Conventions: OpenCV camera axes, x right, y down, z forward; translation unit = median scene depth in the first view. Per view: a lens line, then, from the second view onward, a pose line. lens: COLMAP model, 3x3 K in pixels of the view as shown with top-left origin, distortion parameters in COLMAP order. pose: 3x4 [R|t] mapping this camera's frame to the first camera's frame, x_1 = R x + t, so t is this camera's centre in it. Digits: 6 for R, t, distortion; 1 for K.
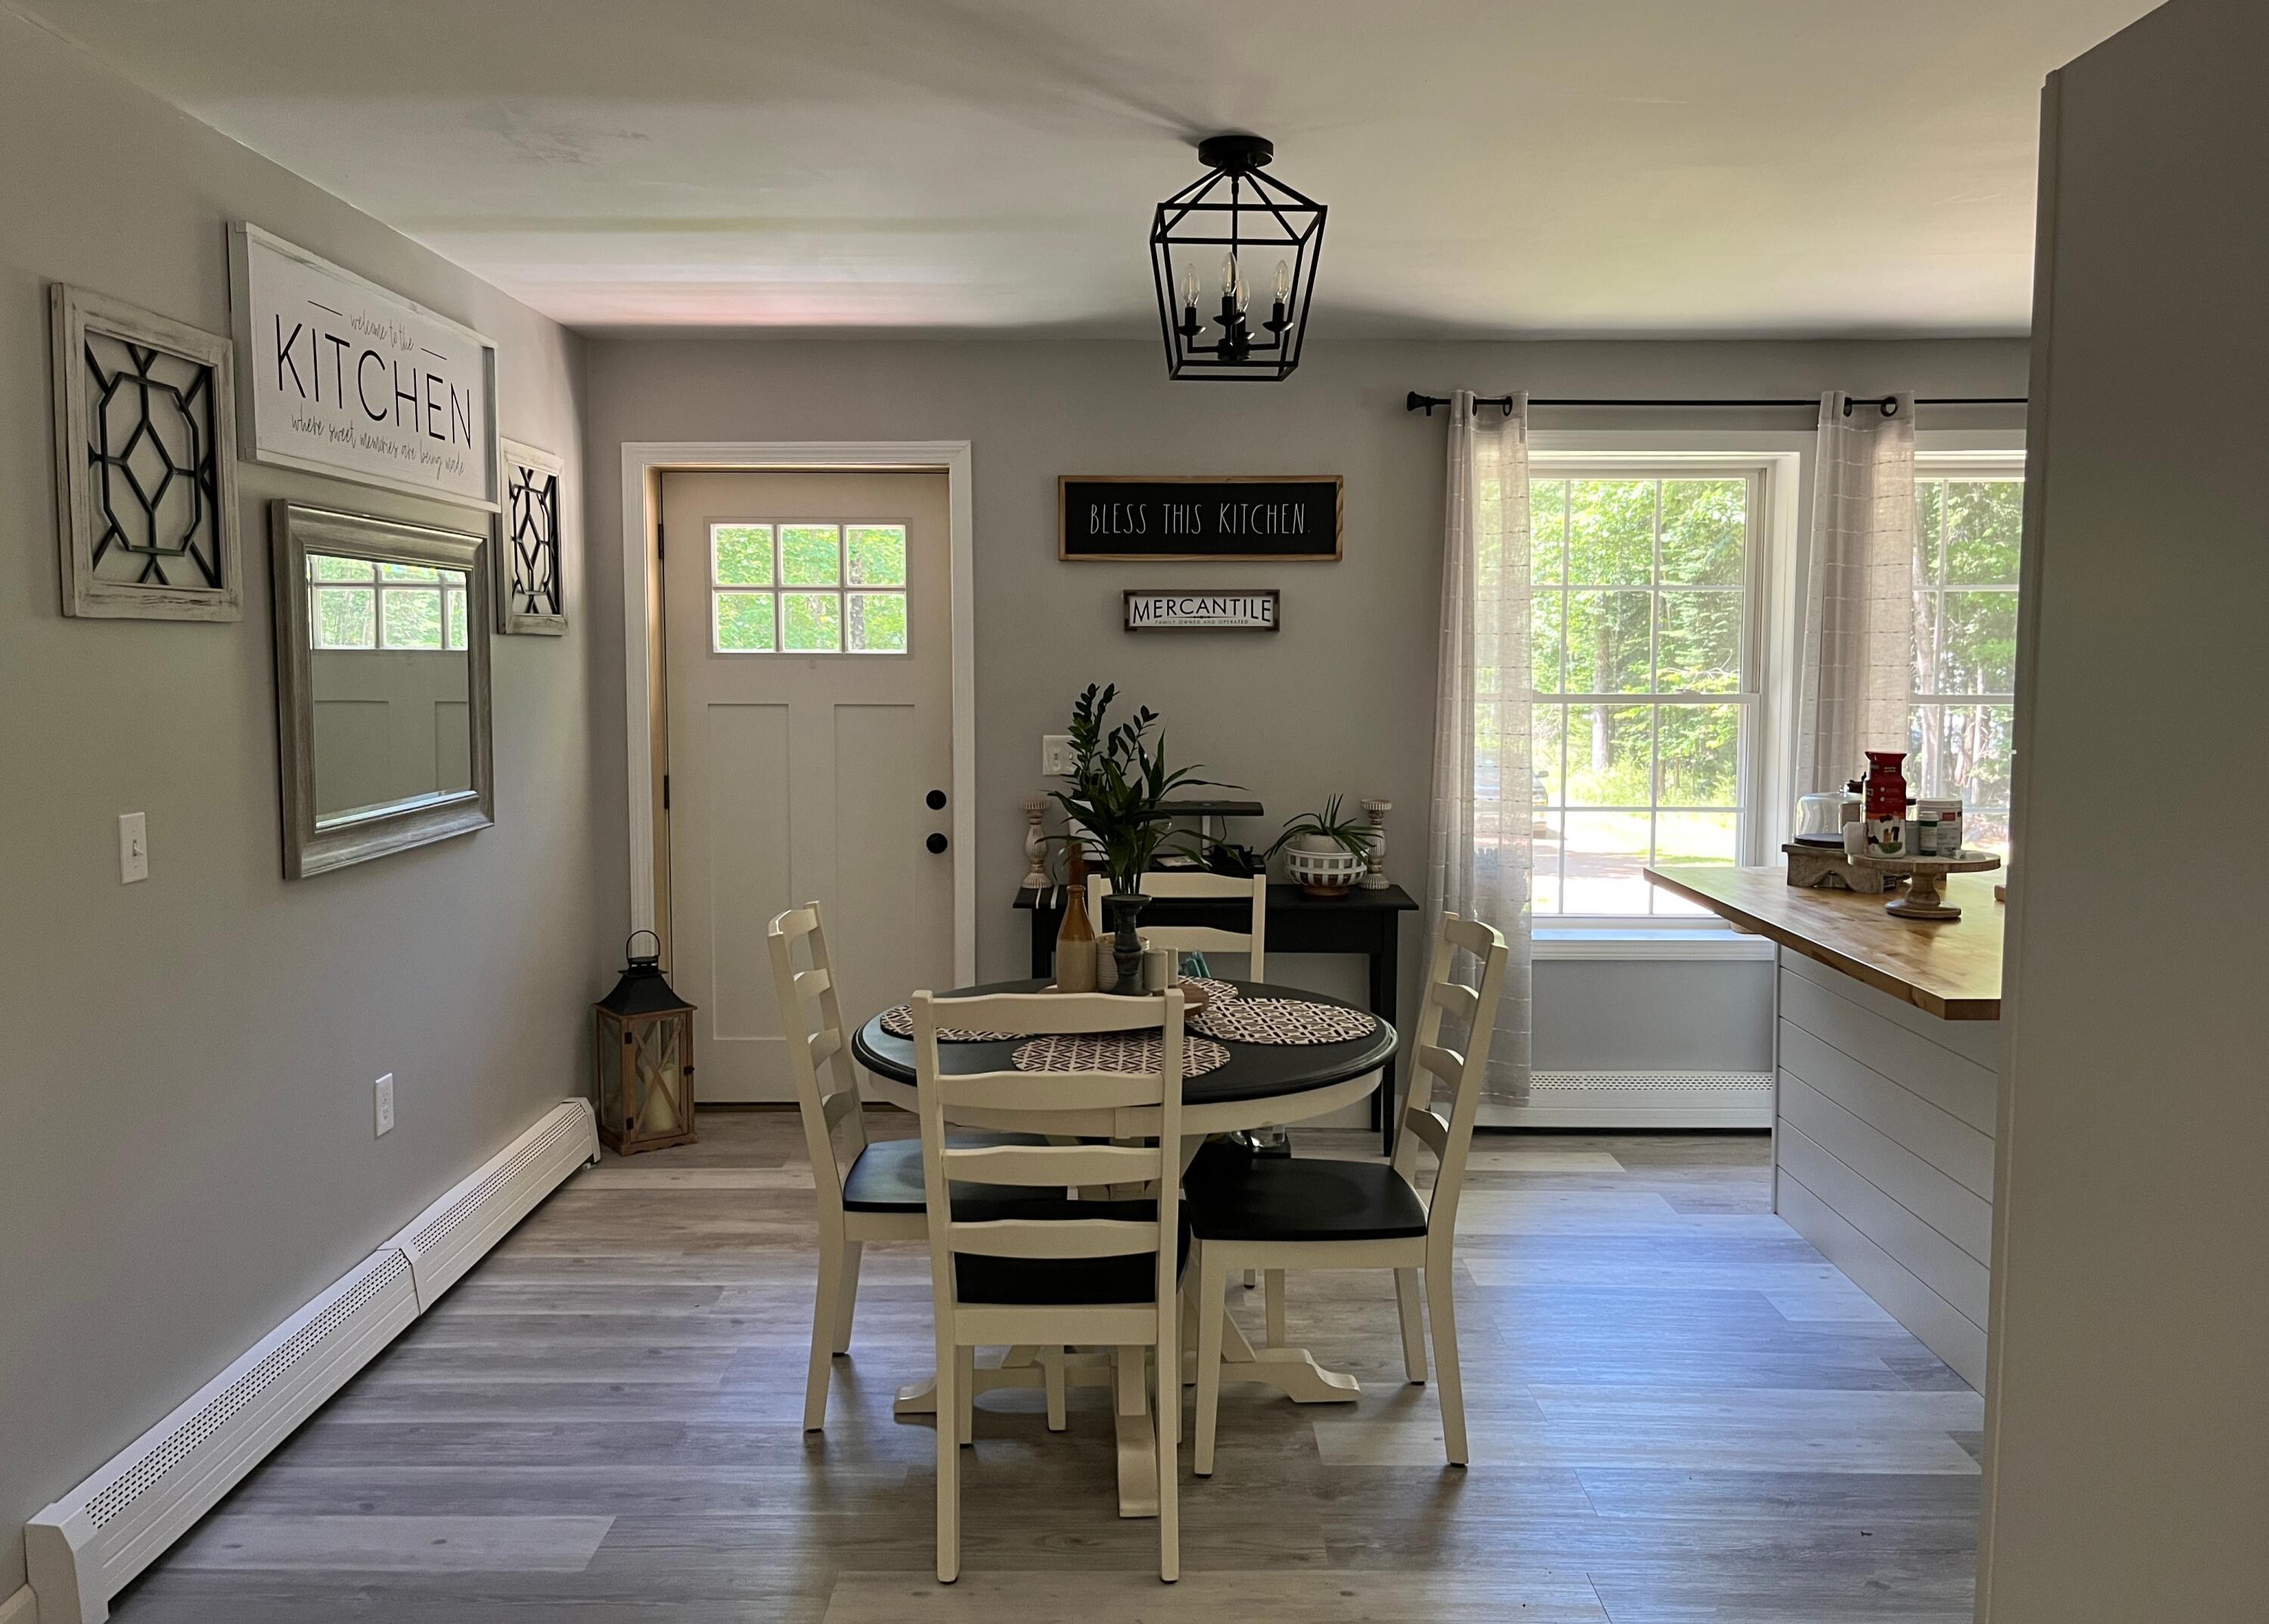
lens RADIAL K [[1768.2, 0, 1134.5], [0, 1768.2, 812.0], [0, 0, 1]] dist [0.076052, -0.004685]
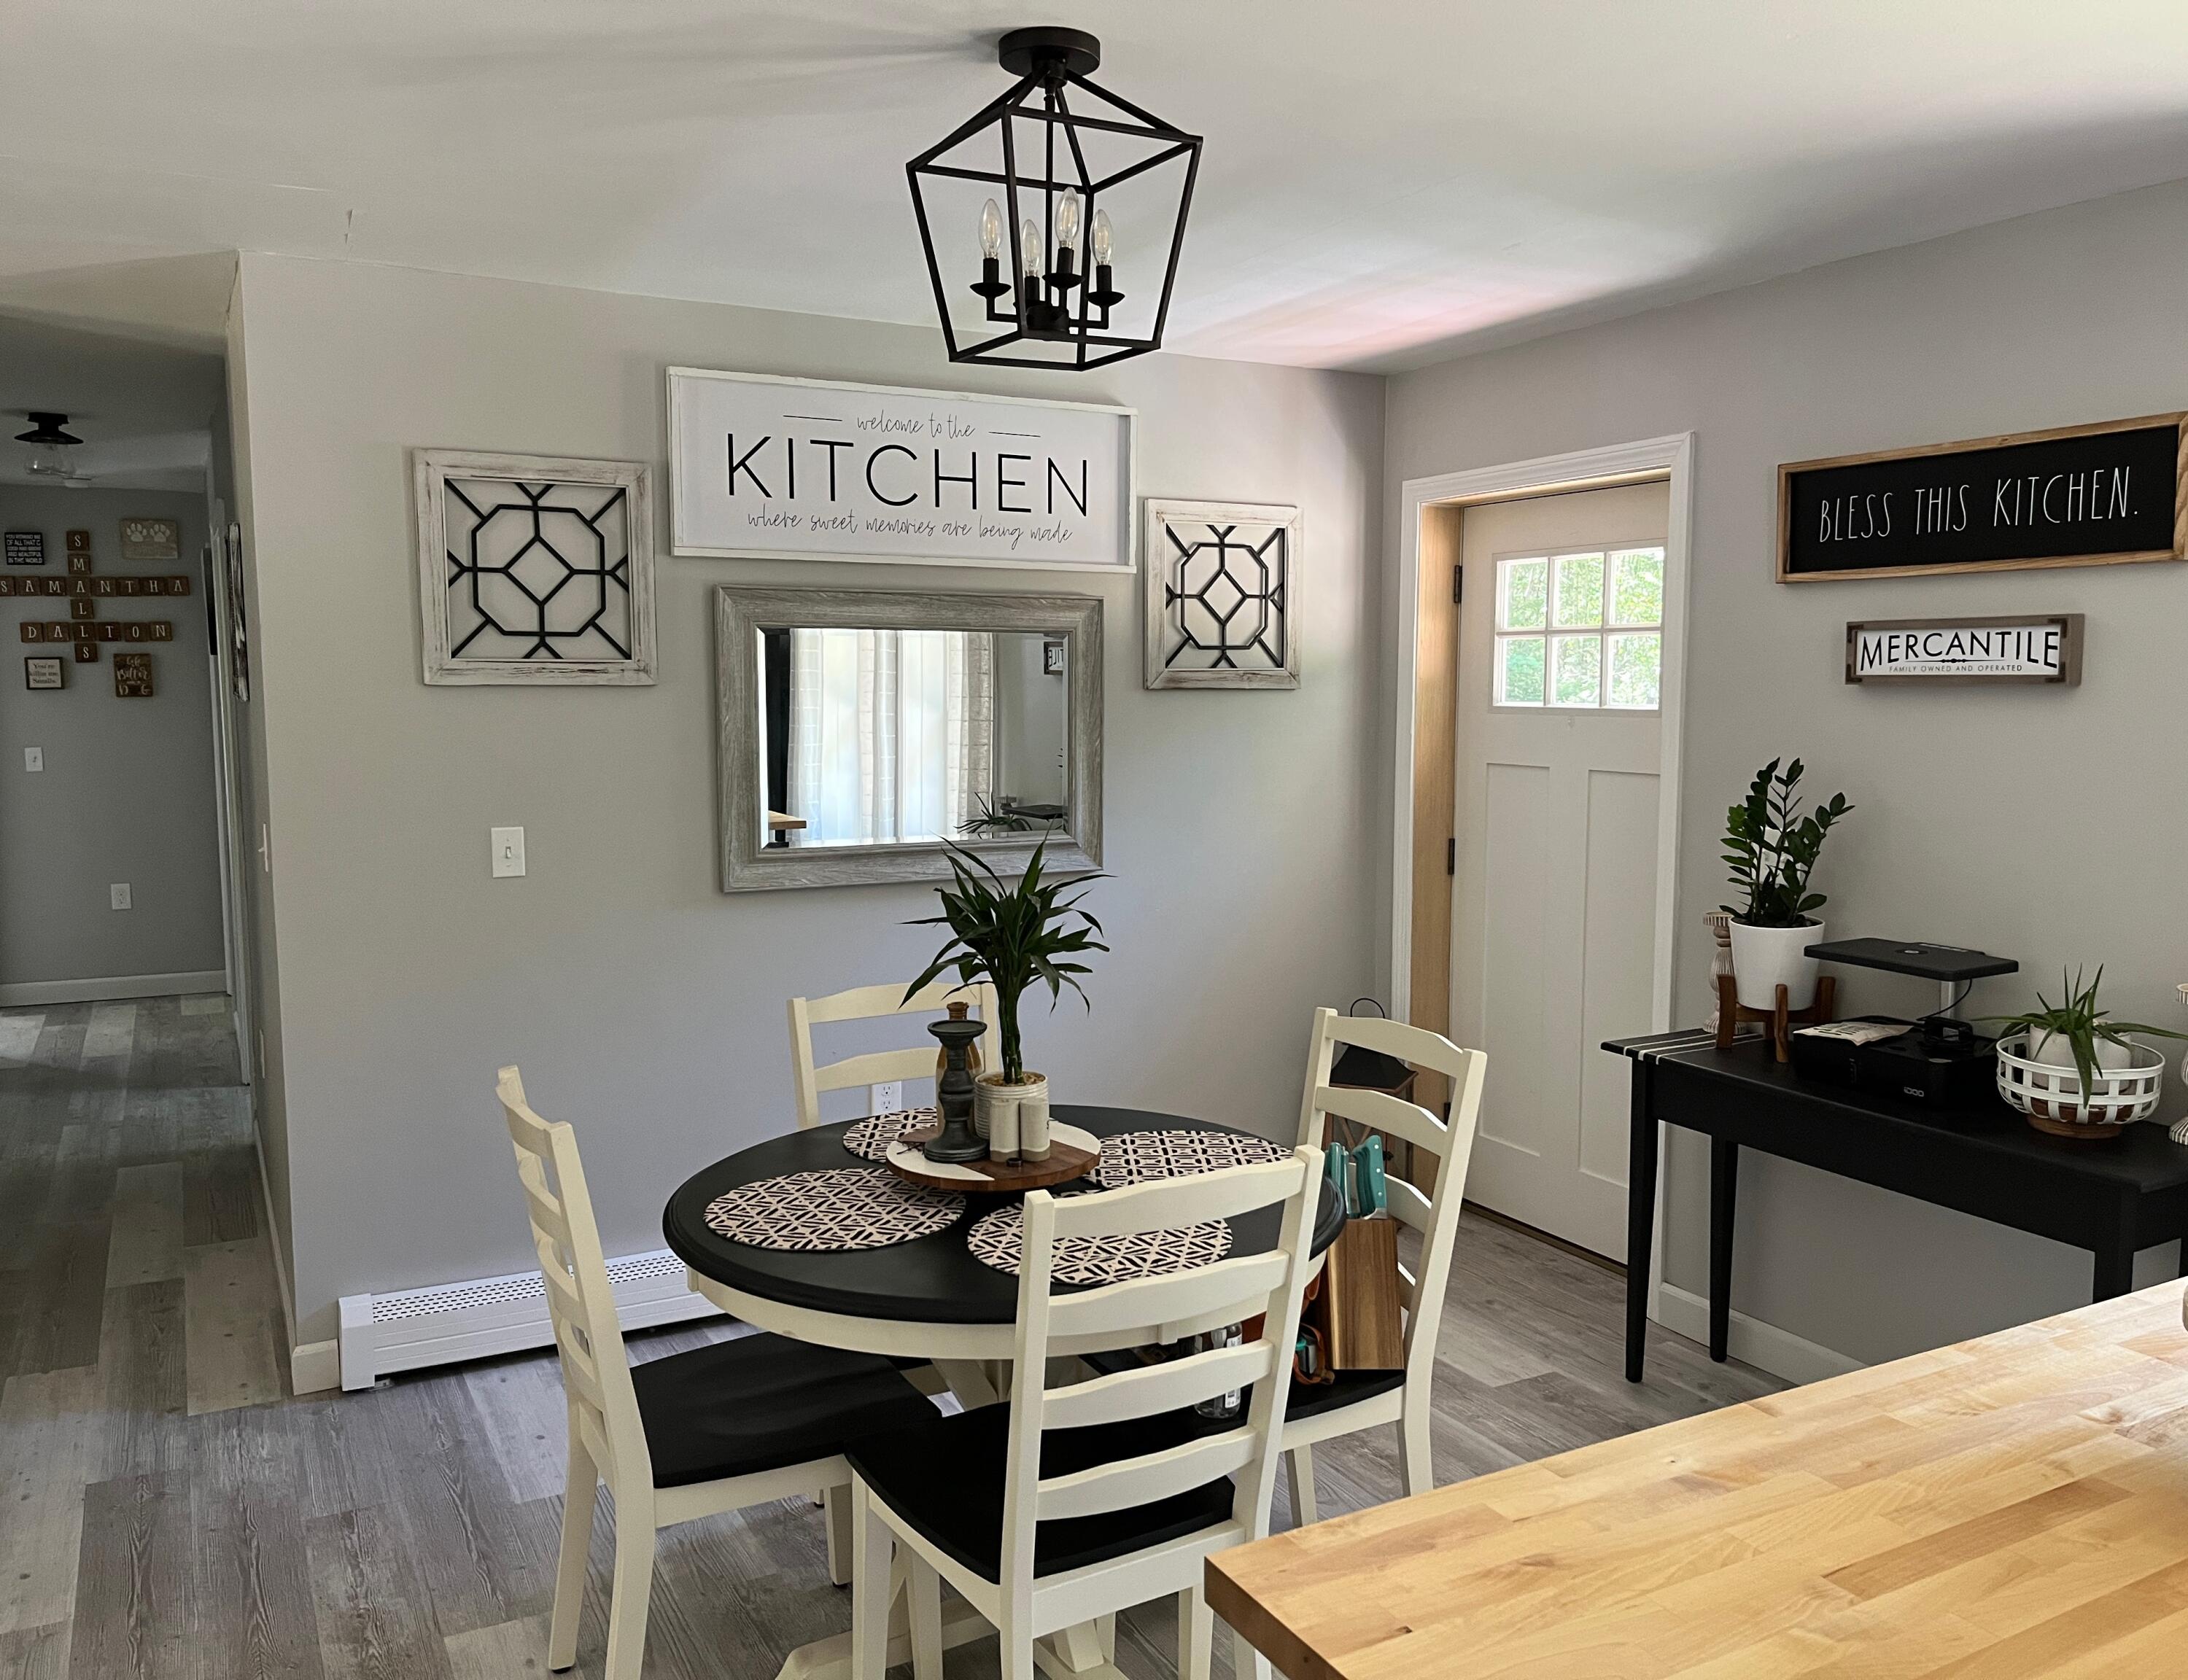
lens RADIAL K [[1681.0, 0, 1094.0], [0, 1681.0, 840.0], [0, 0, 1]] dist [0.011215, -0.001390]
pose [[0.478532, 0.084134, -0.874030, 0.427748], [-0.081652, 0.995350, 0.051108, -0.051423], [0.874265, 0.046909, 0.483177, 0.437218]]
